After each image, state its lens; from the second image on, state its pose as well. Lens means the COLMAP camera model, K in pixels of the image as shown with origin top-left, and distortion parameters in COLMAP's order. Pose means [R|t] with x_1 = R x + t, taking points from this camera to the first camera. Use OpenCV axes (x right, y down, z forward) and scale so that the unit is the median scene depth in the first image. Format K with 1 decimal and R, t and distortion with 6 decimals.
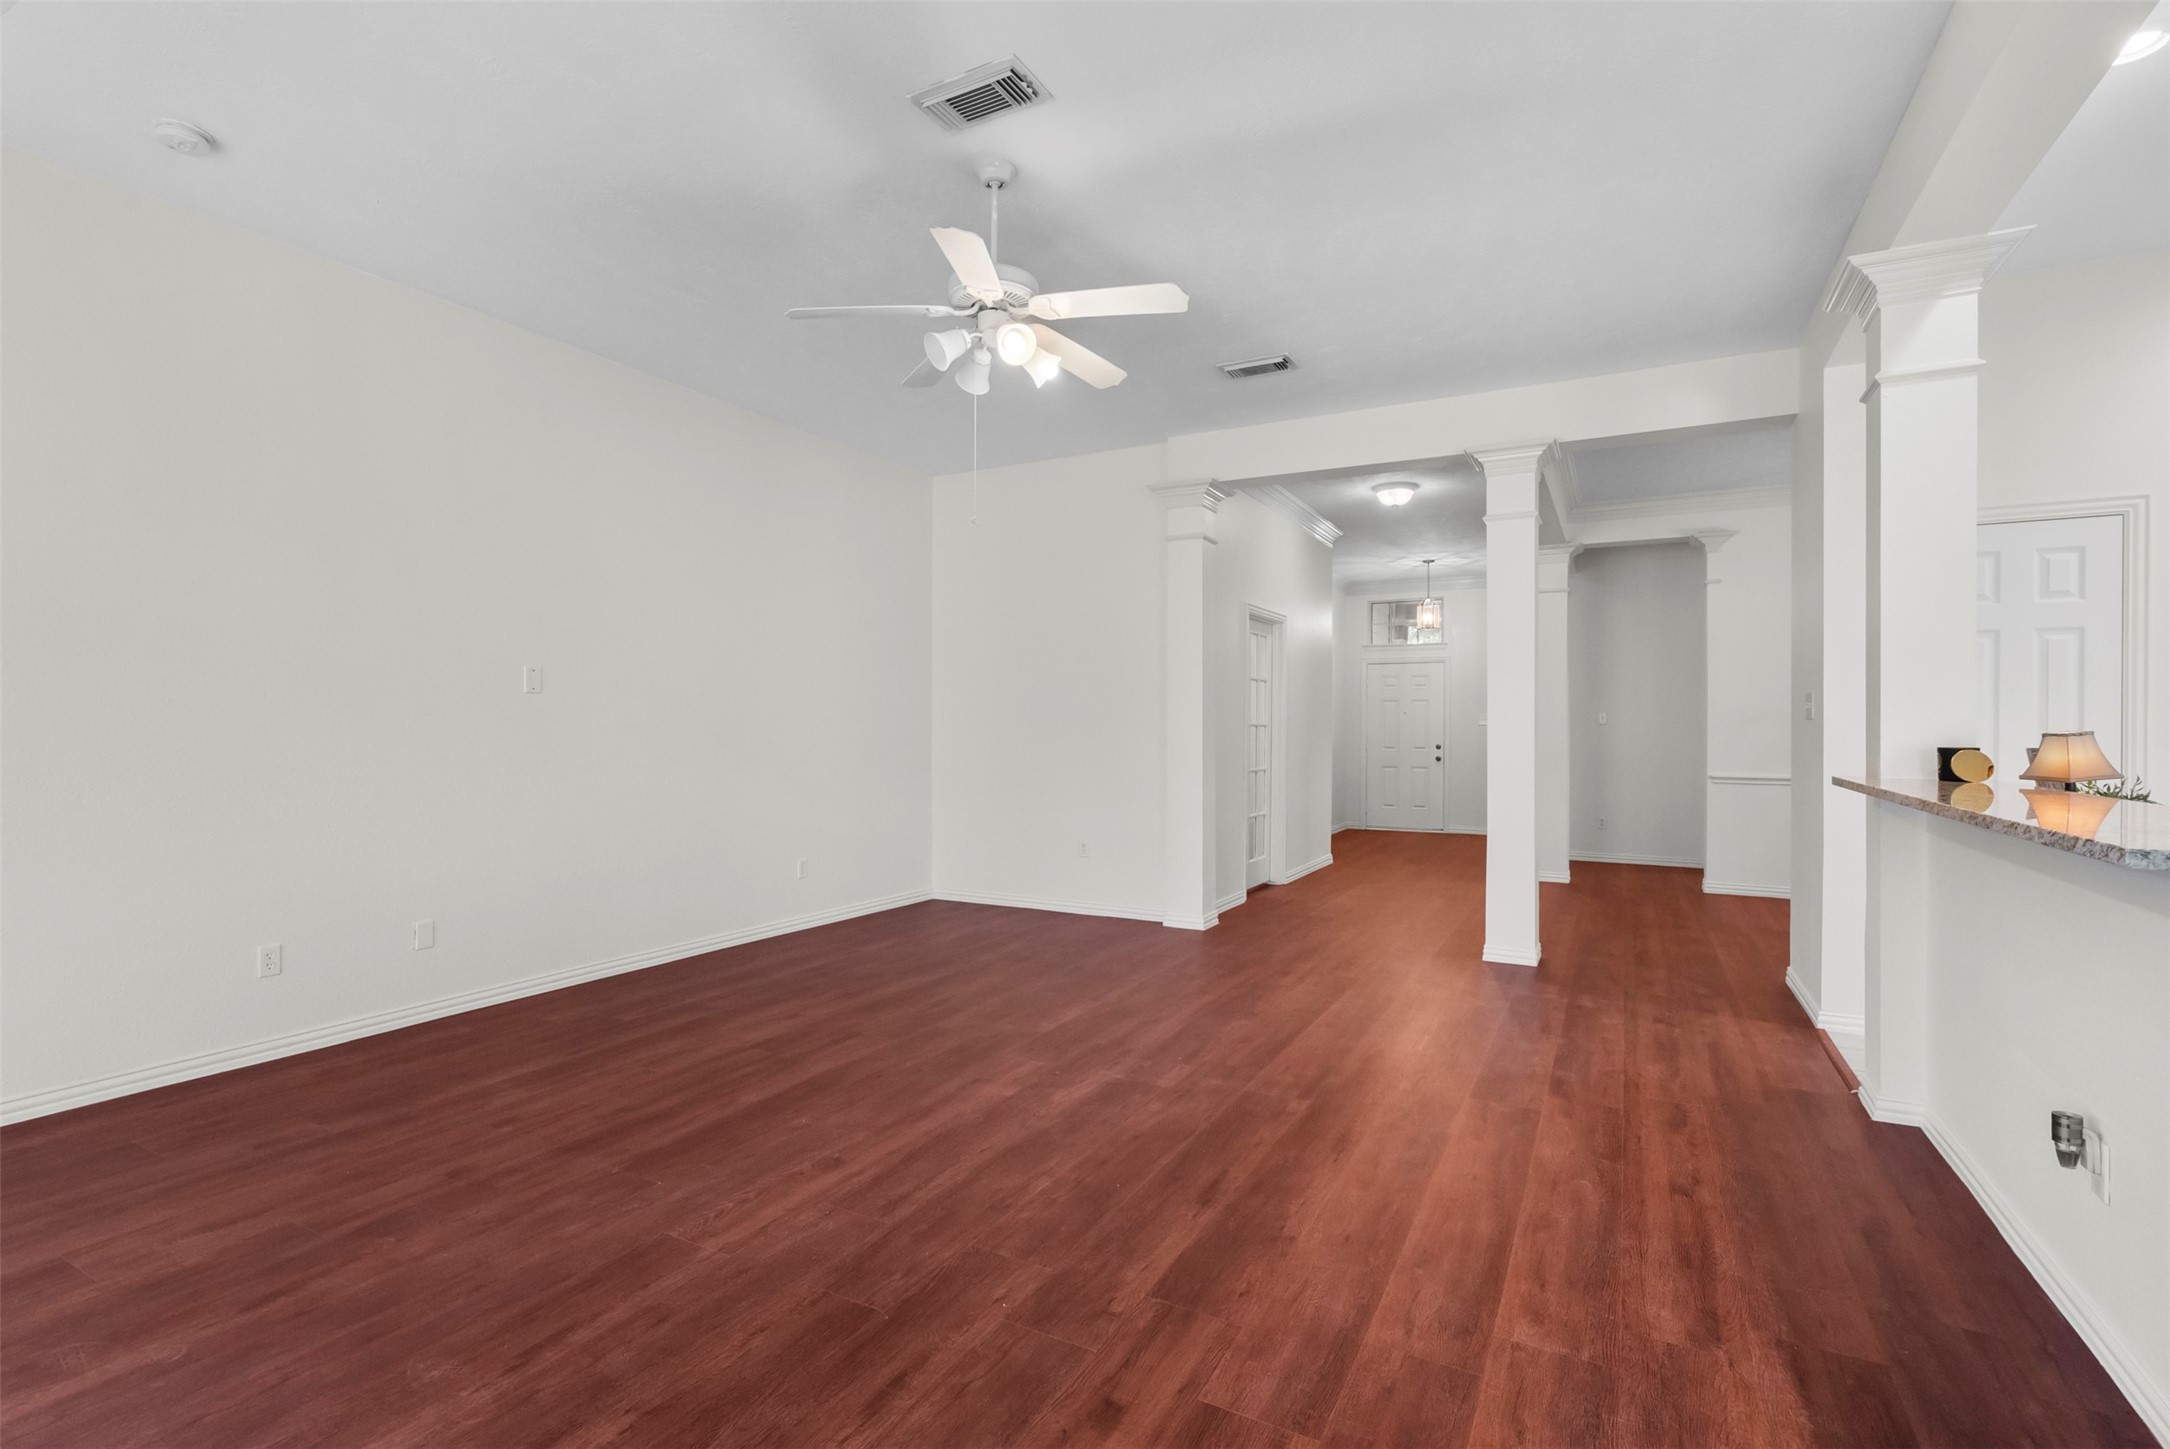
lens RADIAL K [[996.5, 0, 1079.4], [0, 996.5, 733.0], [0, 0, 1]] dist [-0.001750, 0.000106]
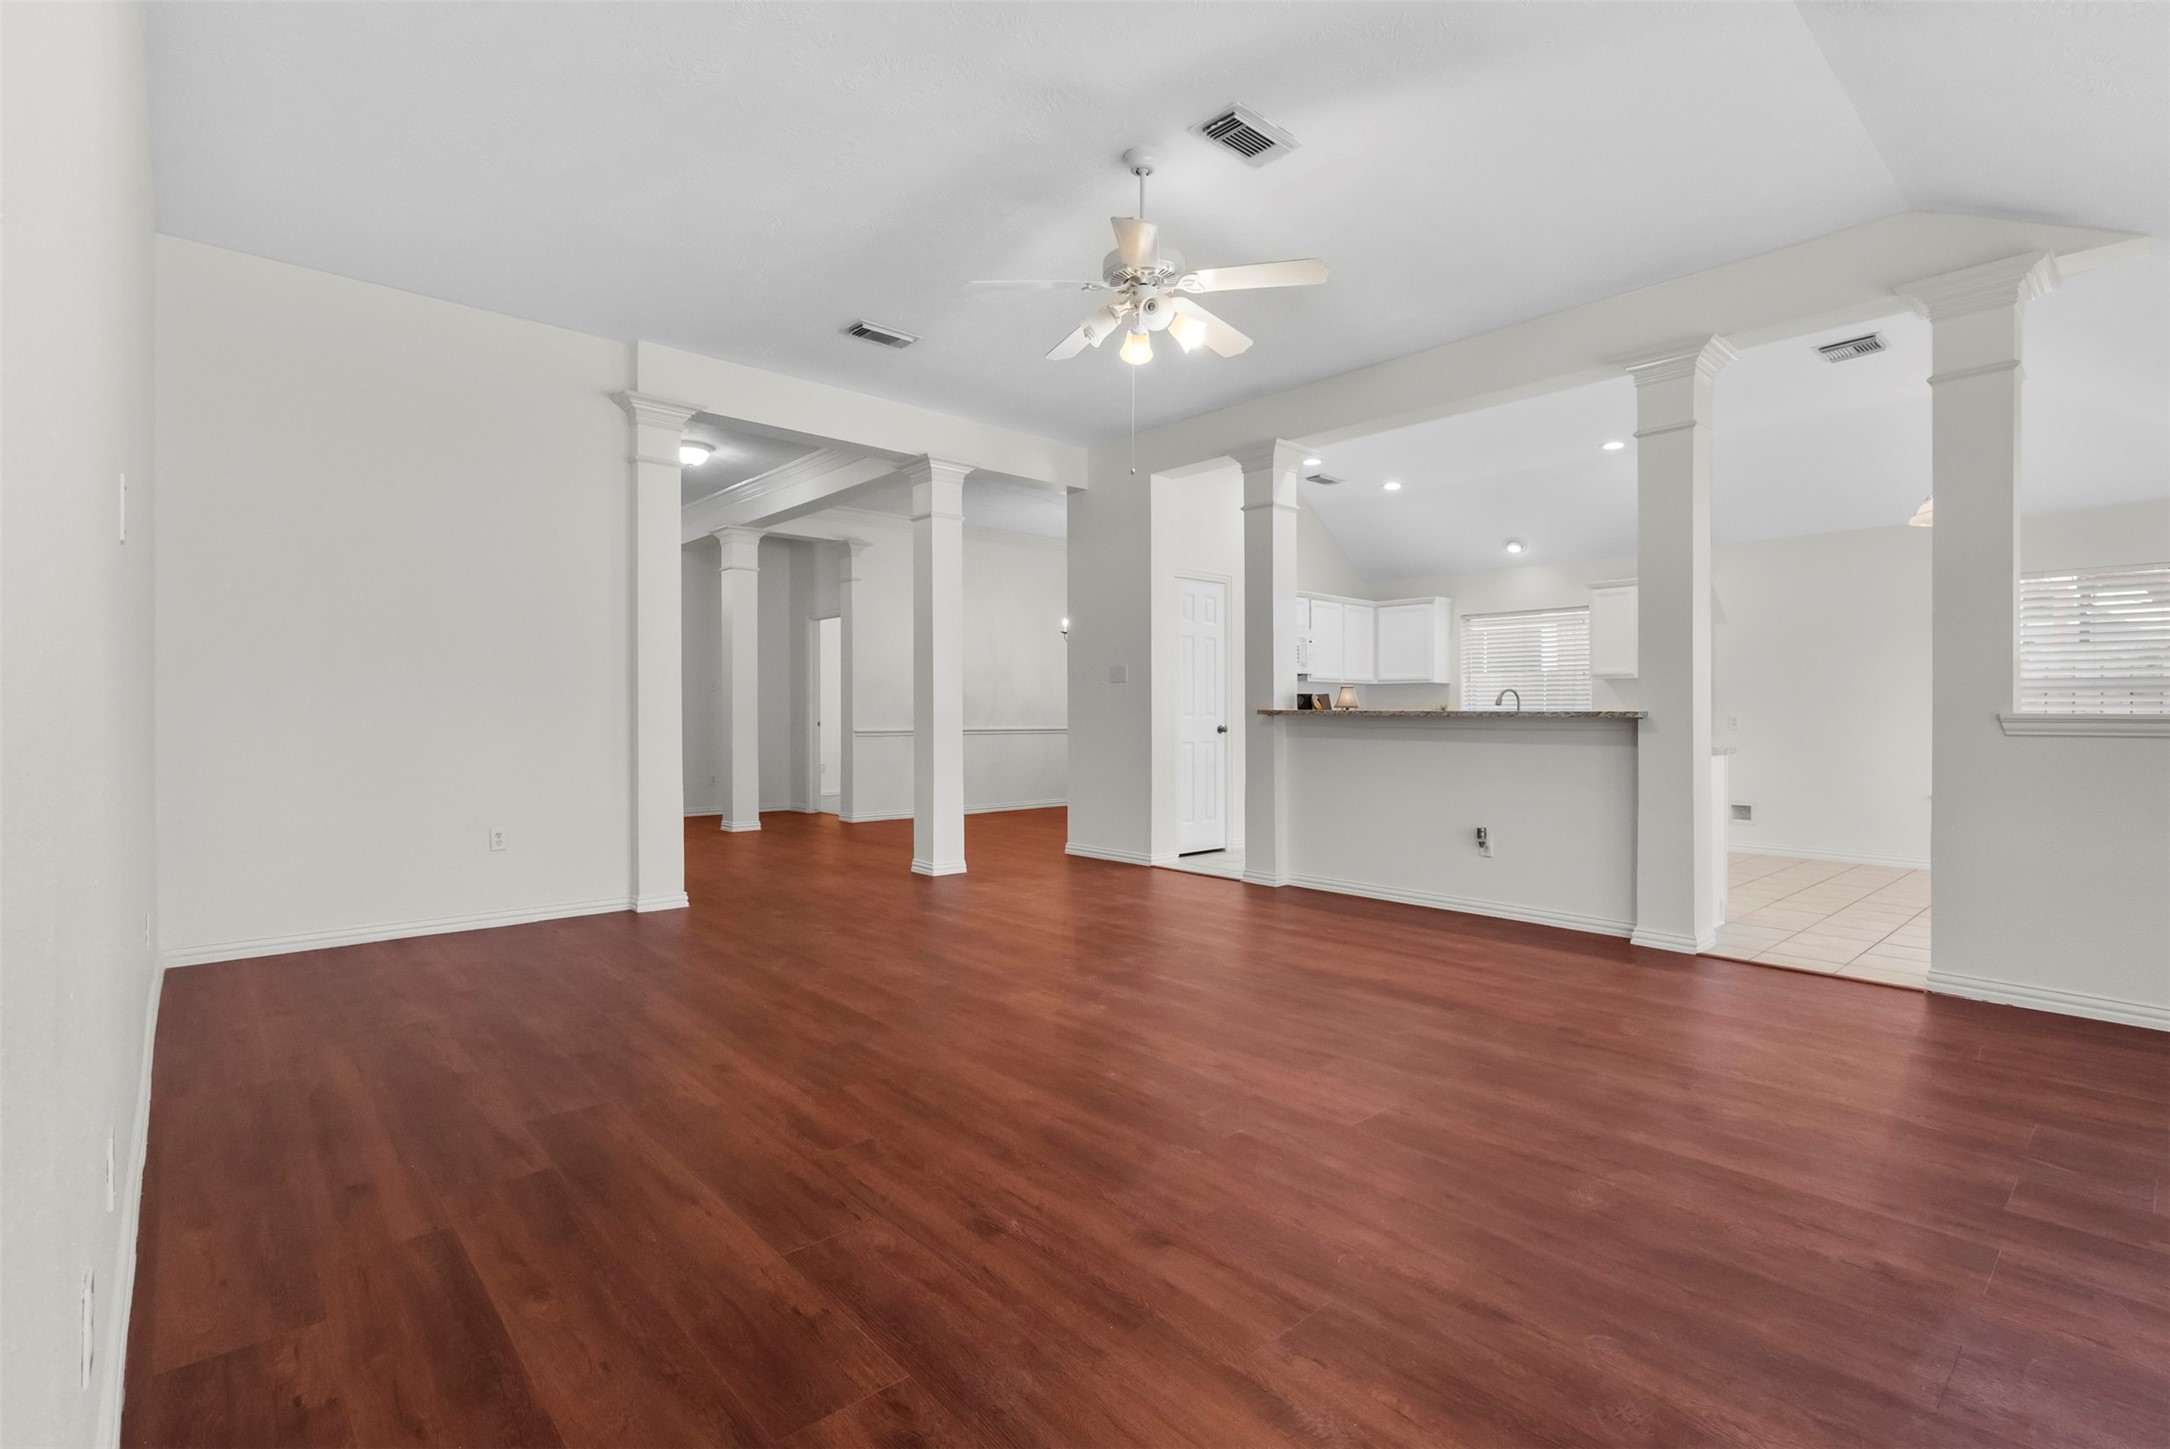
lens RADIAL K [[1001.6, 0, 1083.2], [0, 1001.6, 716.0], [0, 0, 1]] dist [-0.004902, -0.000056]
pose [[0.333517, -0.006672, 0.942720, -1.150643], [0.004432, 0.999975, 0.005509, 0.043848], [-0.942734, 0.002340, 0.333538, 0.694198]]
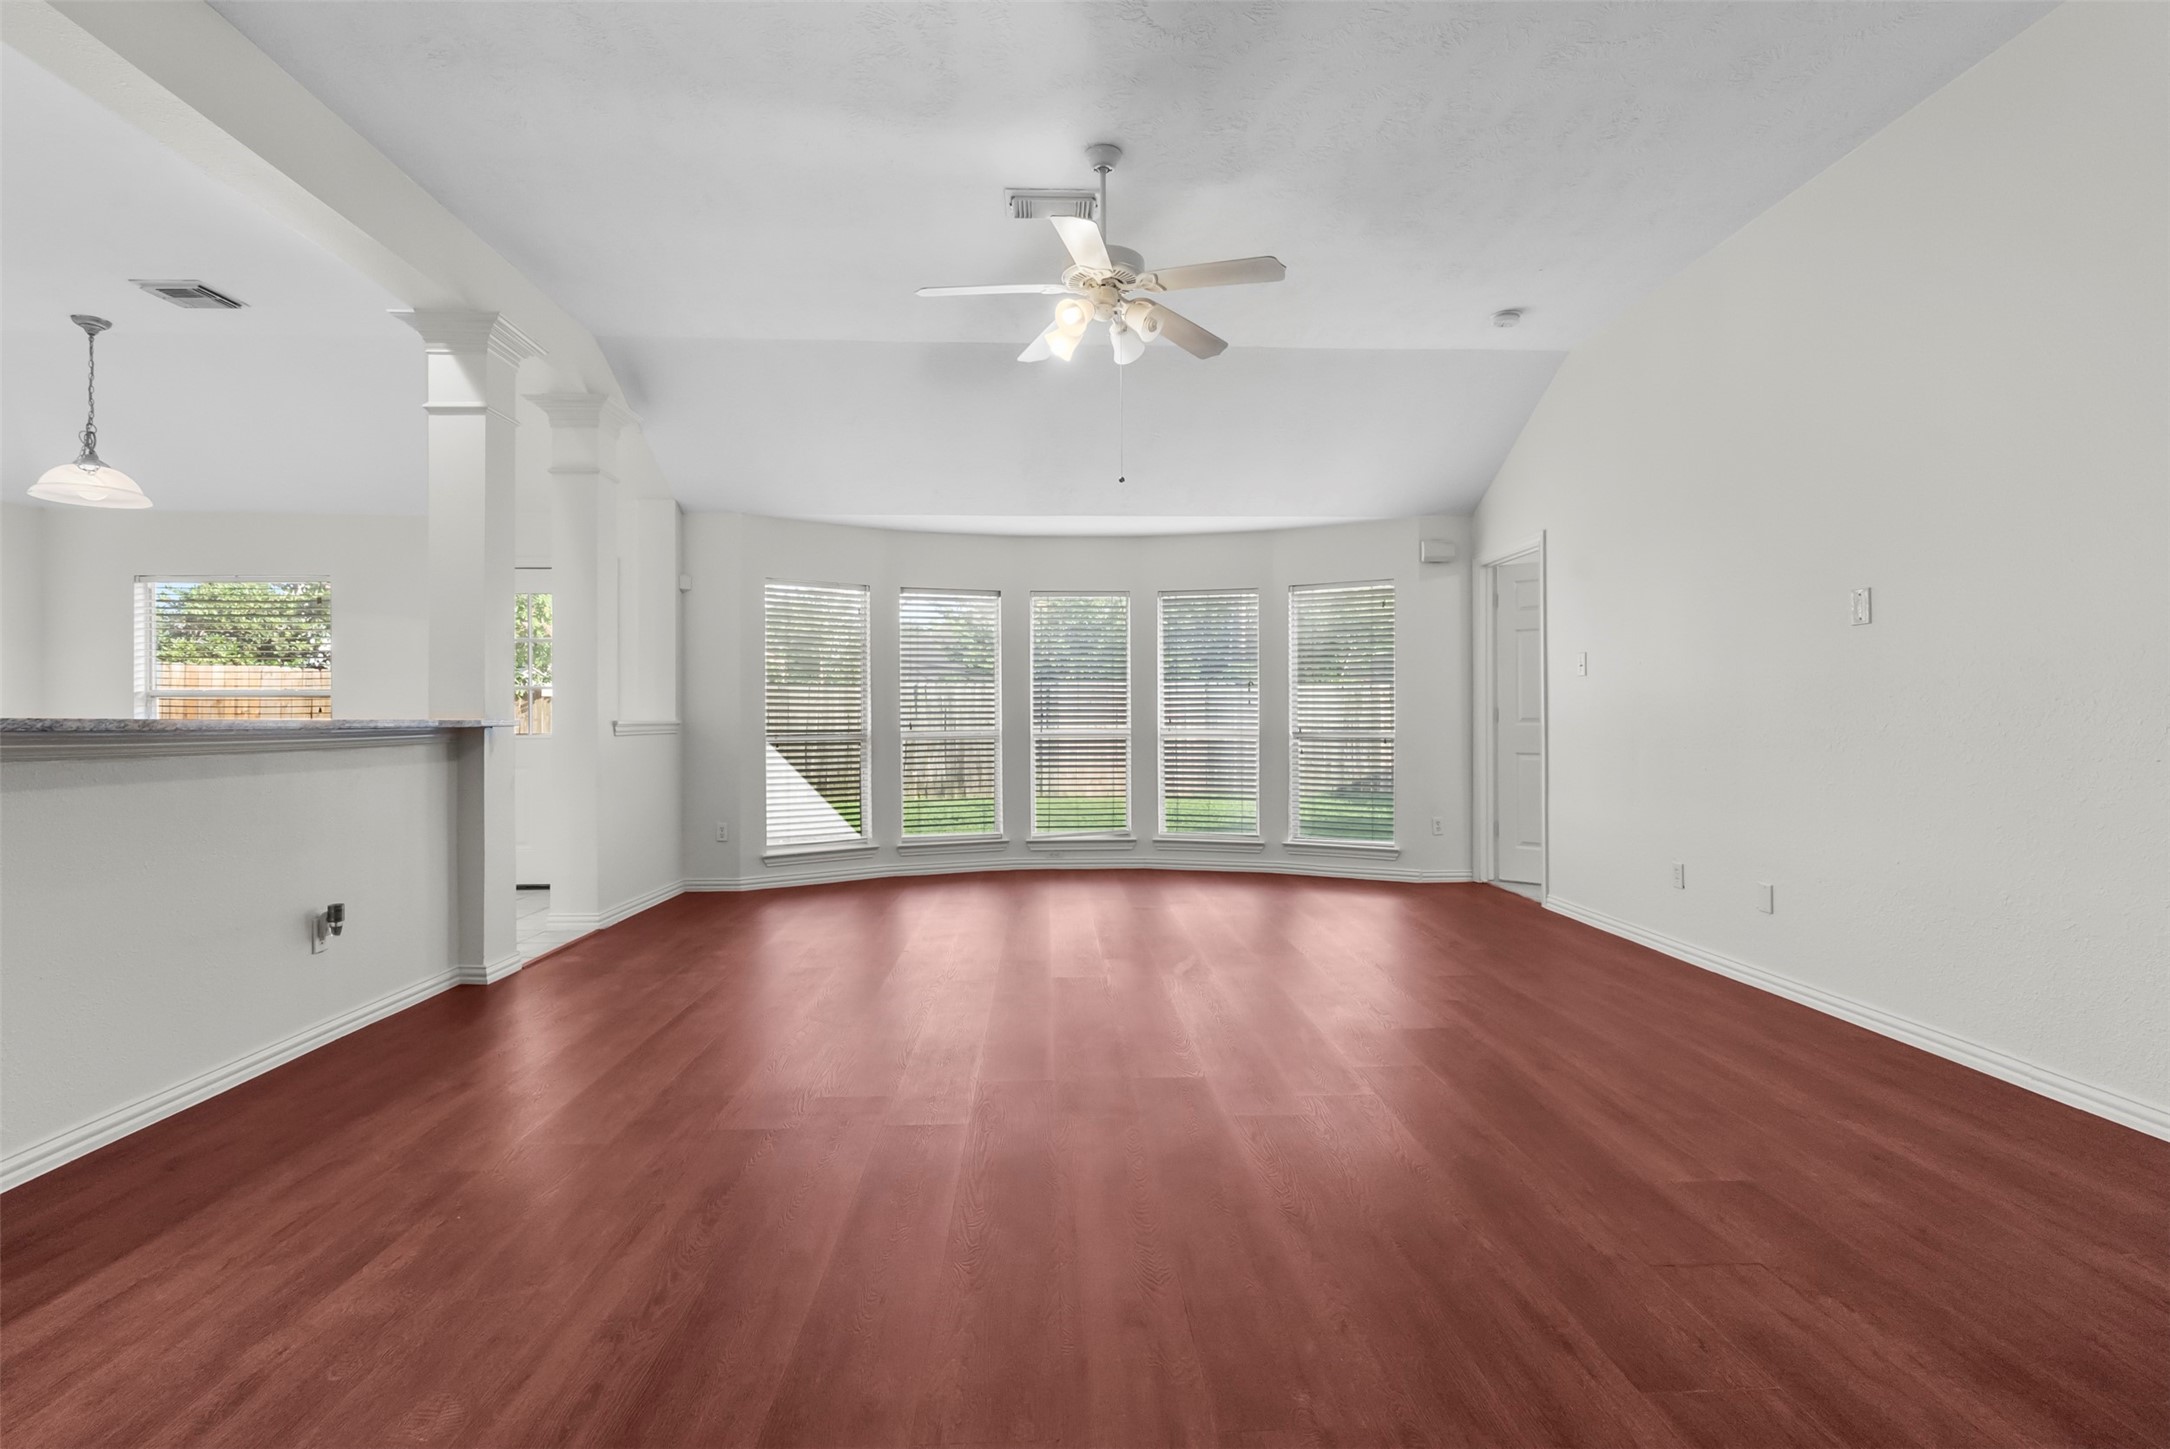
lens RADIAL K [[1025.9, 0, 1086.0], [0, 1025.9, 715.7], [0, 0, 1]] dist [-0.002445, 0.000071]
pose [[-0.858216, -0.000859, -0.513289, 0.499021], [-0.002108, 0.999996, 0.001850, 0.040094], [0.513285, 0.002670, -0.858214, 1.941993]]
